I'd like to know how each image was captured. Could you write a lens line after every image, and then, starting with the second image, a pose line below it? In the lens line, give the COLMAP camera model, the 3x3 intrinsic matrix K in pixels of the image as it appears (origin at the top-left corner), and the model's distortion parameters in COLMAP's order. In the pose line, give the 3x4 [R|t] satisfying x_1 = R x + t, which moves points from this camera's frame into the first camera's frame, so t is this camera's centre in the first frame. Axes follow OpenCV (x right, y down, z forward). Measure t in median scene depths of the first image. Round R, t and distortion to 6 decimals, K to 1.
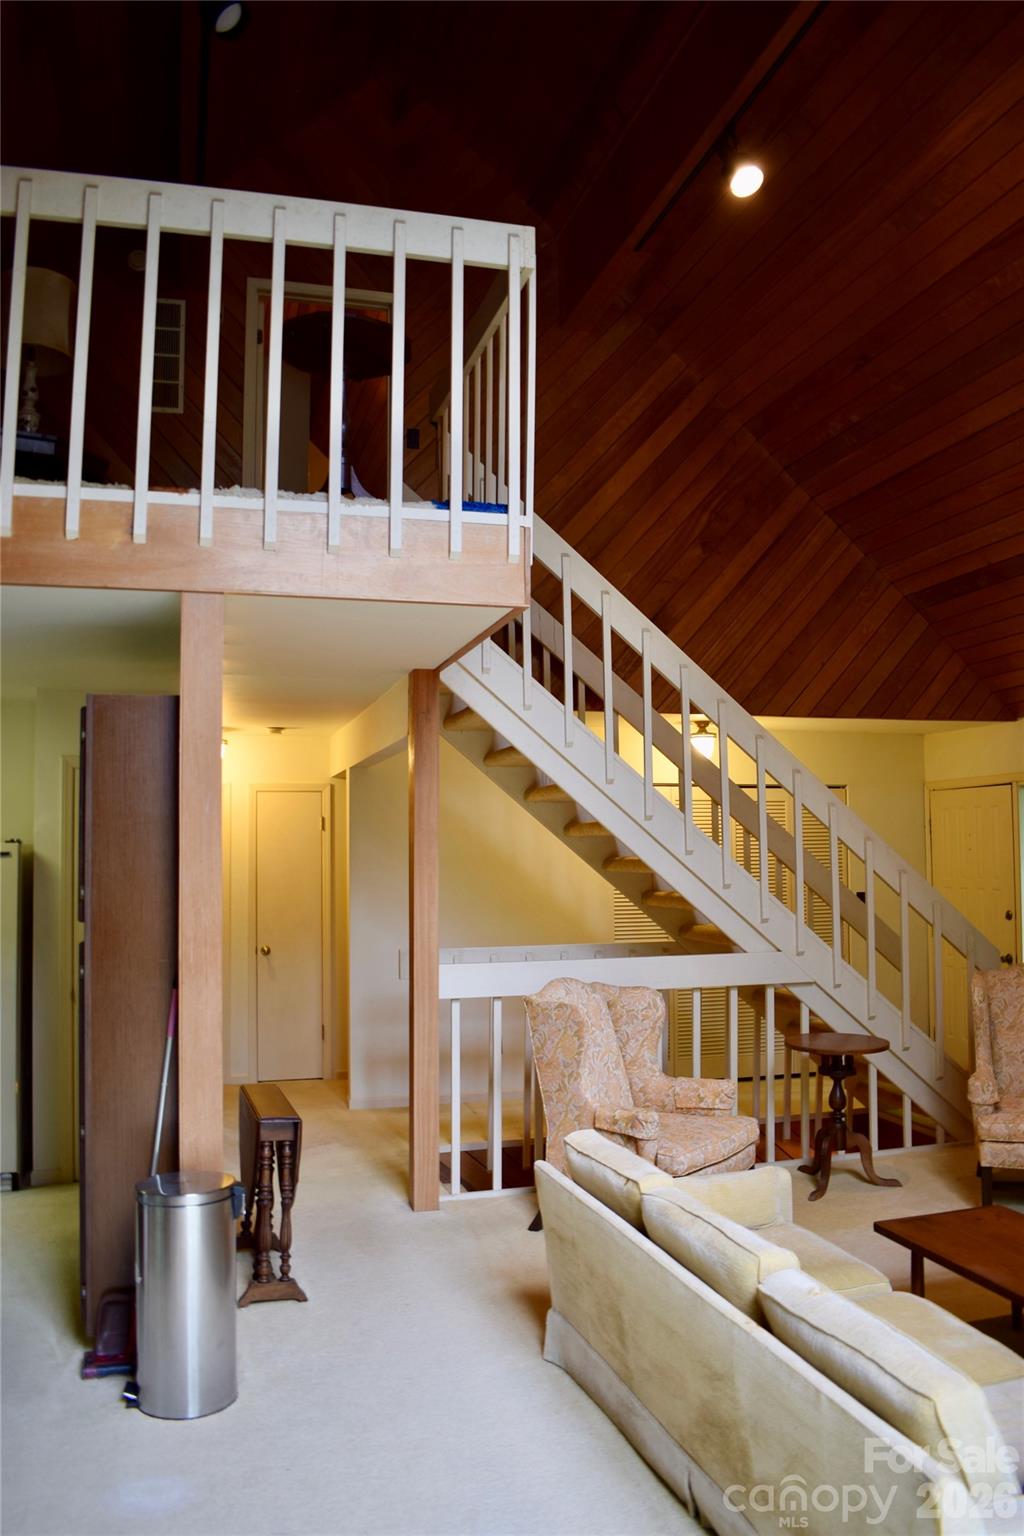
lens RADIAL K [[1197.1, 0, 505.1], [0, 1197.1, 760.9], [0, 0, 1]] dist [-0.088780, -0.000464]
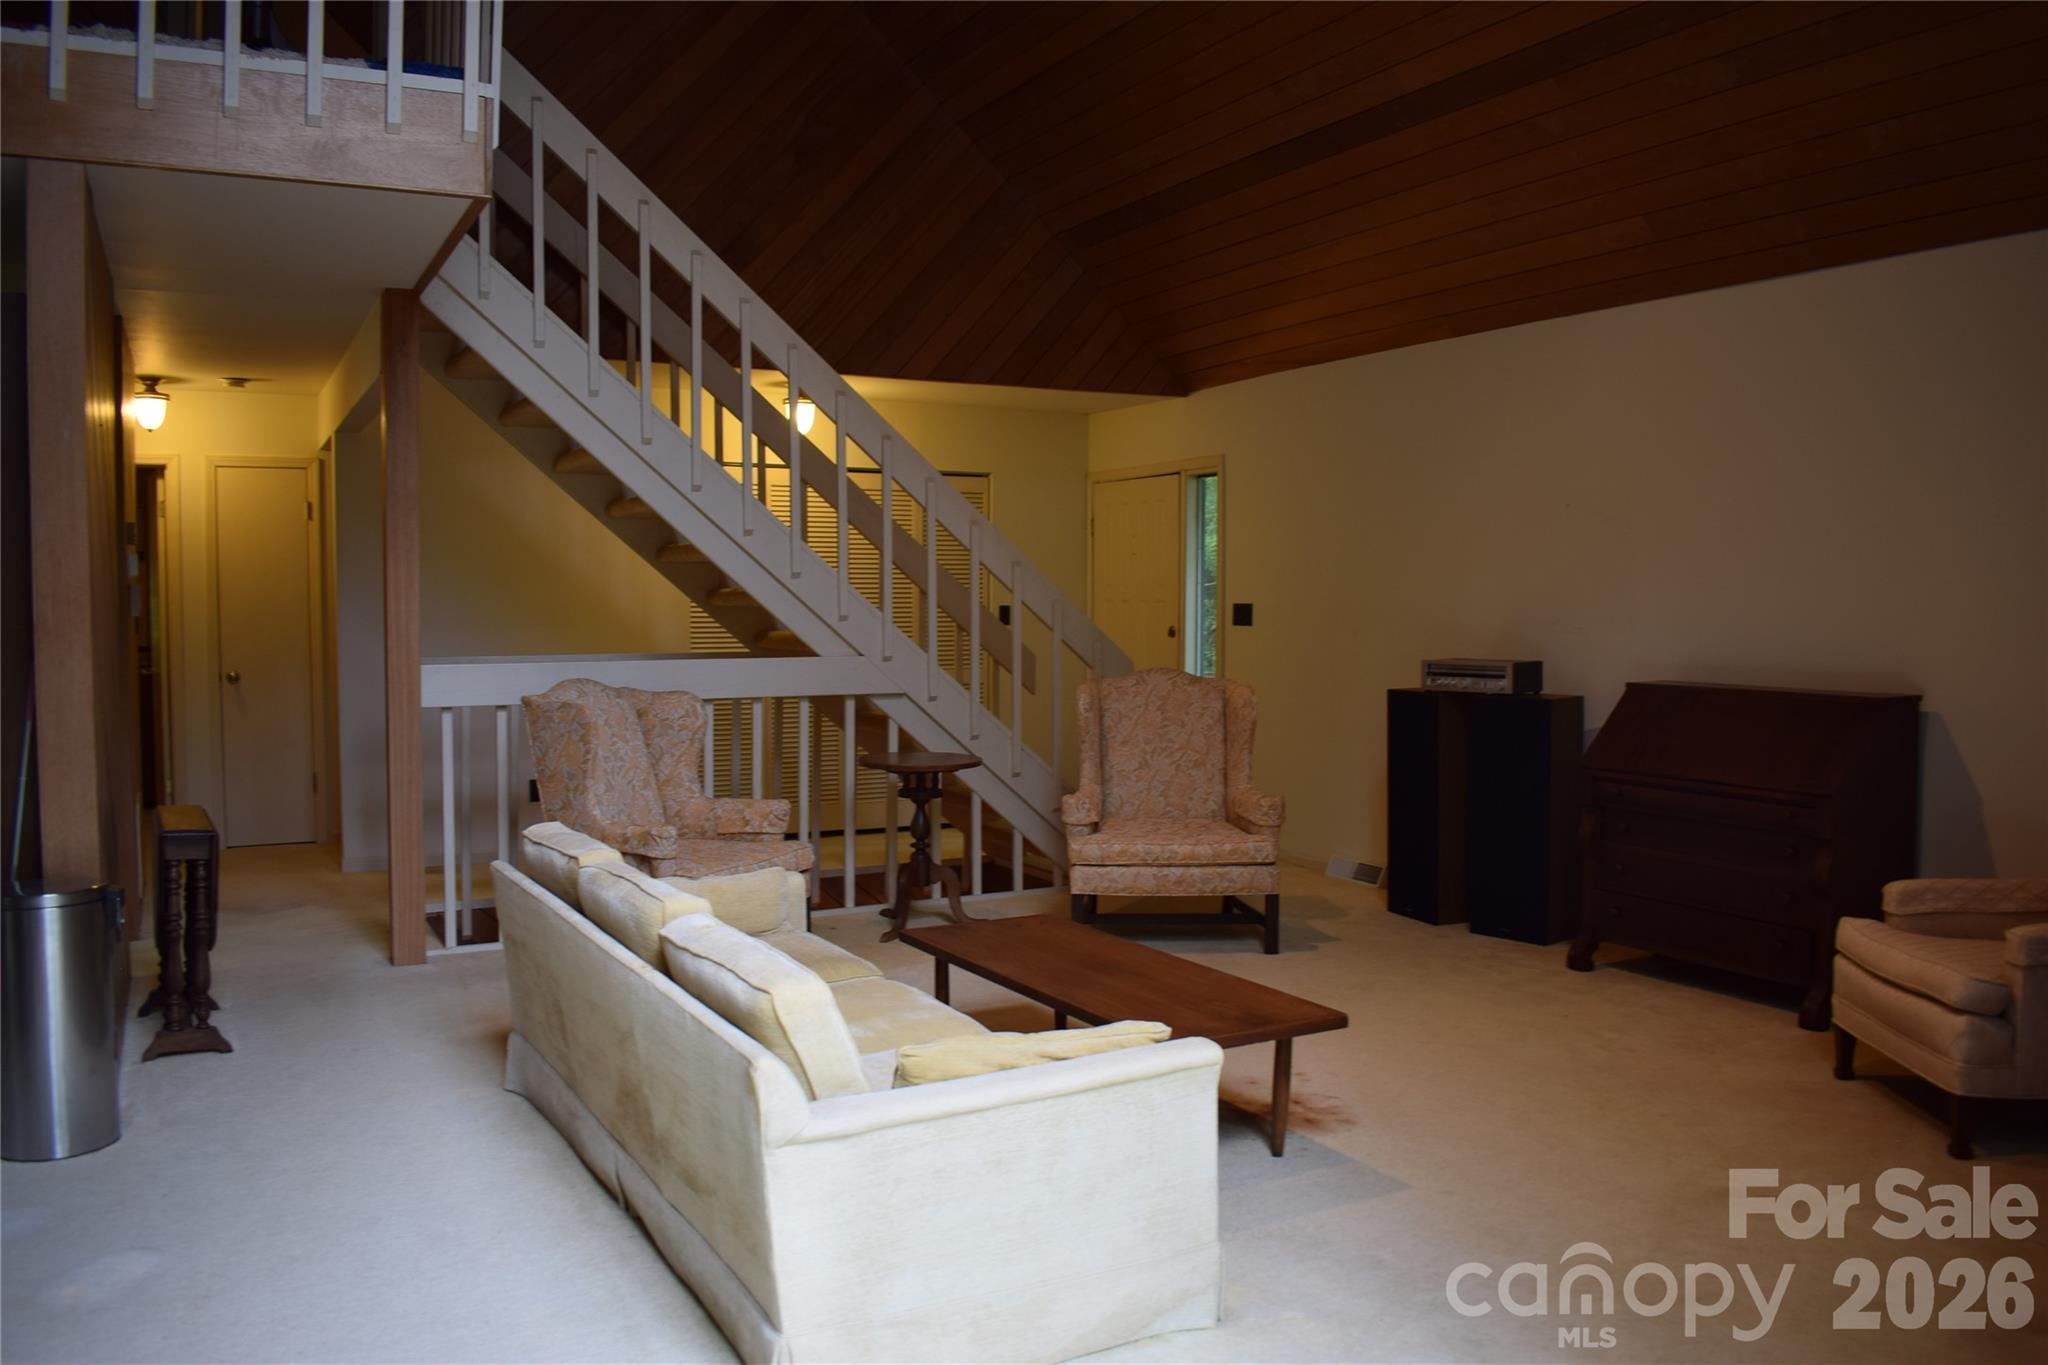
lens RADIAL K [[1609.8, 0, 1008.7], [0, 1609.8, 682.0], [0, 0, 1]] dist [-0.090052, 0.009190]
pose [[0.977636, -0.003587, 0.210273, 0.131992], [-0.021737, 0.992775, 0.118003, 0.060844], [-0.209177, -0.119935, 0.970495, -0.149234]]
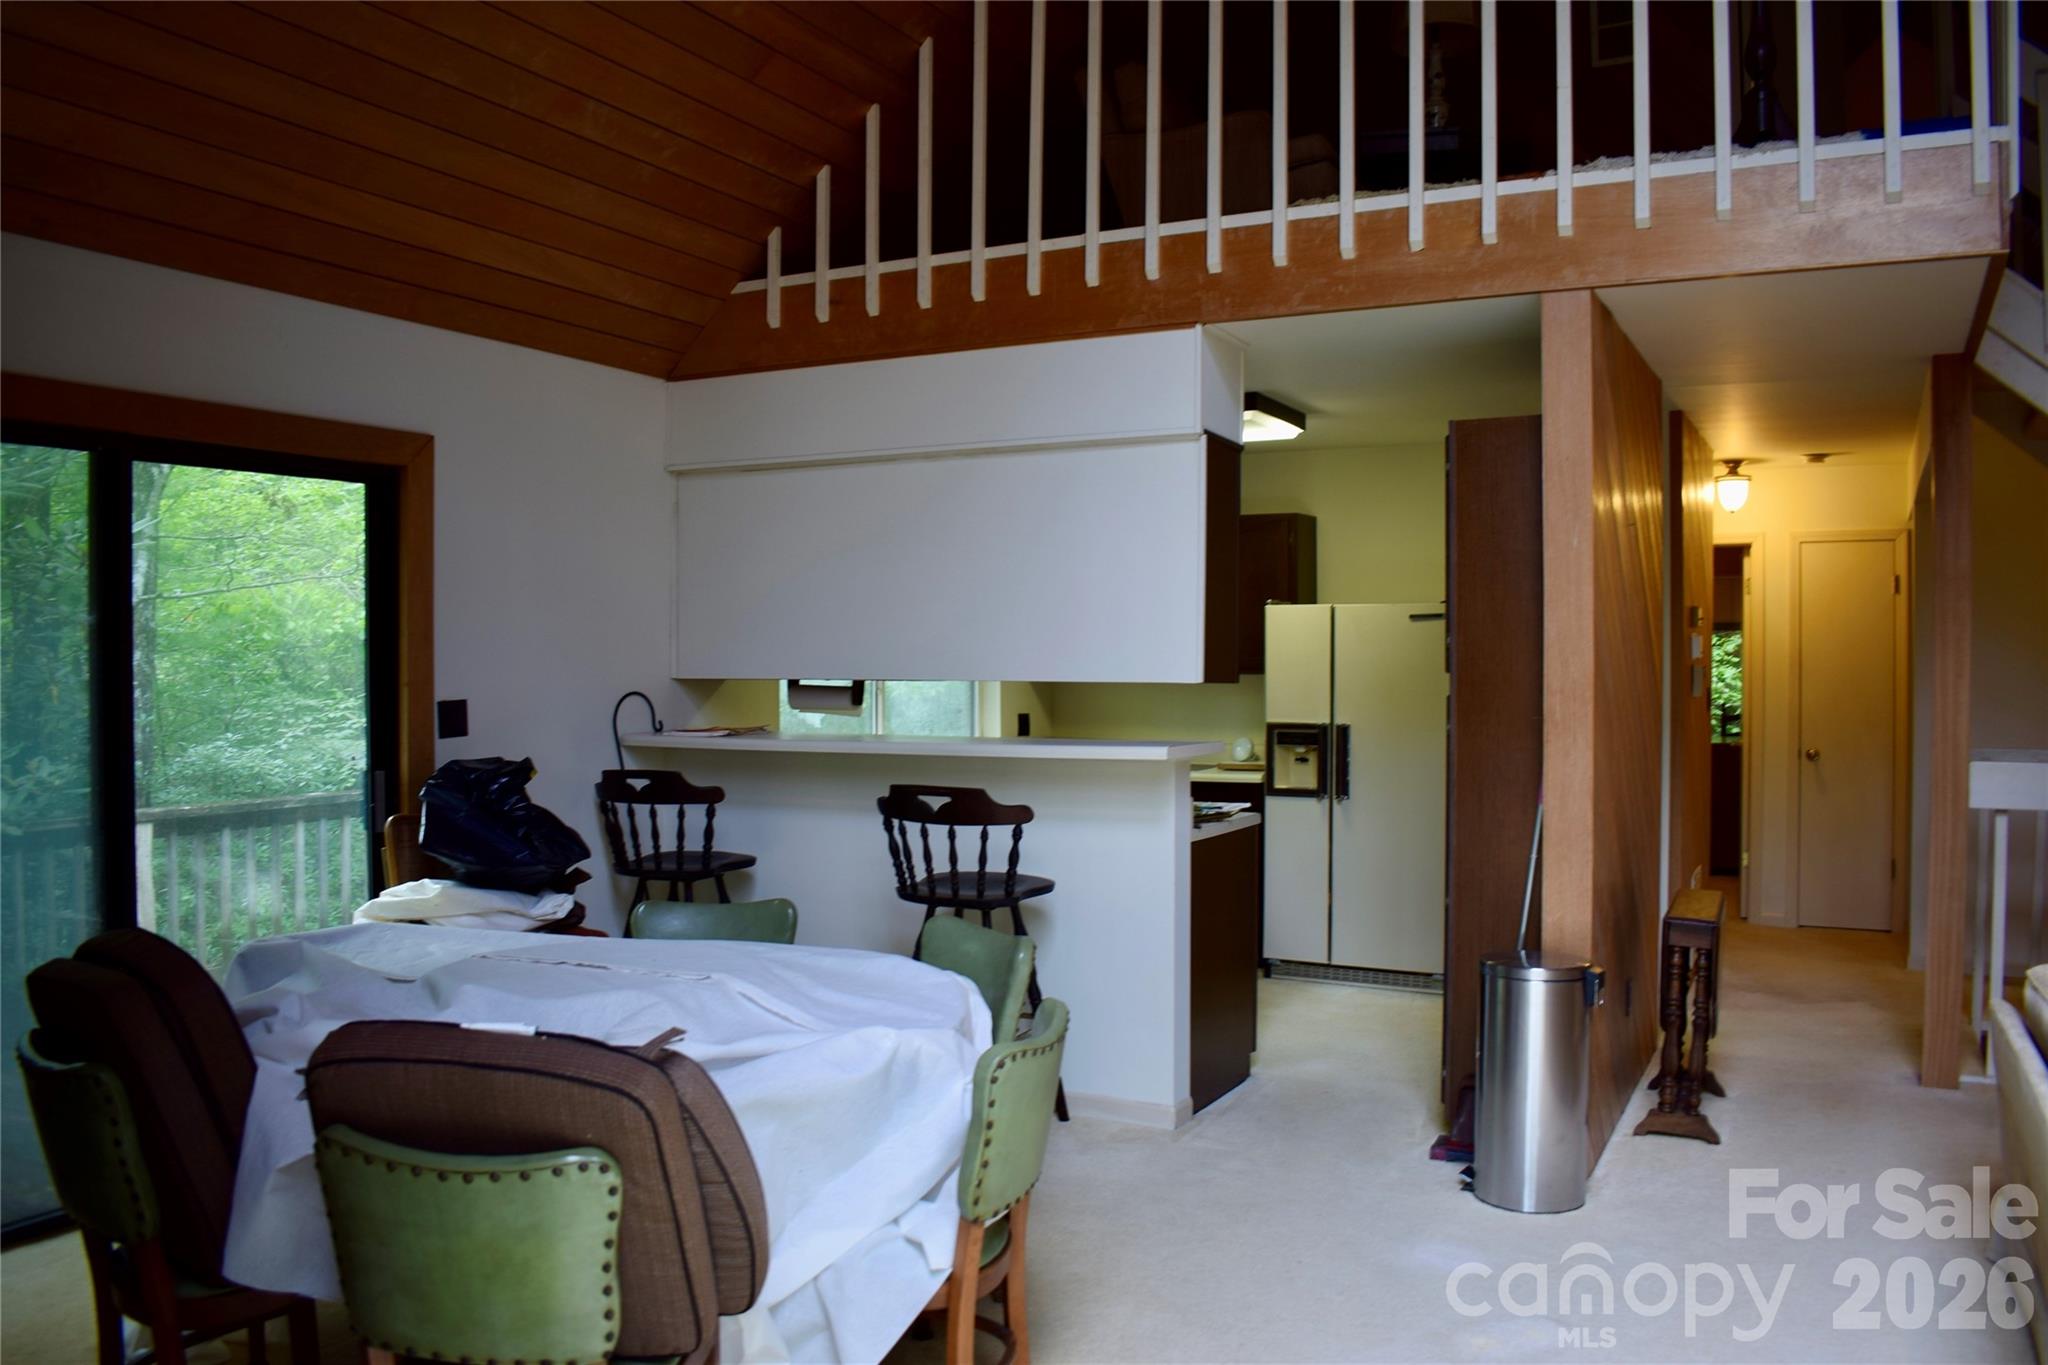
lens RADIAL K [[1609.8, 0, 1008.7], [0, 1609.8, 682.0], [0, 0, 1]] dist [-0.090052, 0.009190]
pose [[0.717568, 0.019638, -0.696212, 0.231096], [0.044003, 0.996327, 0.073456, 0.034035], [0.695097, -0.083345, 0.714068, -0.105688]]
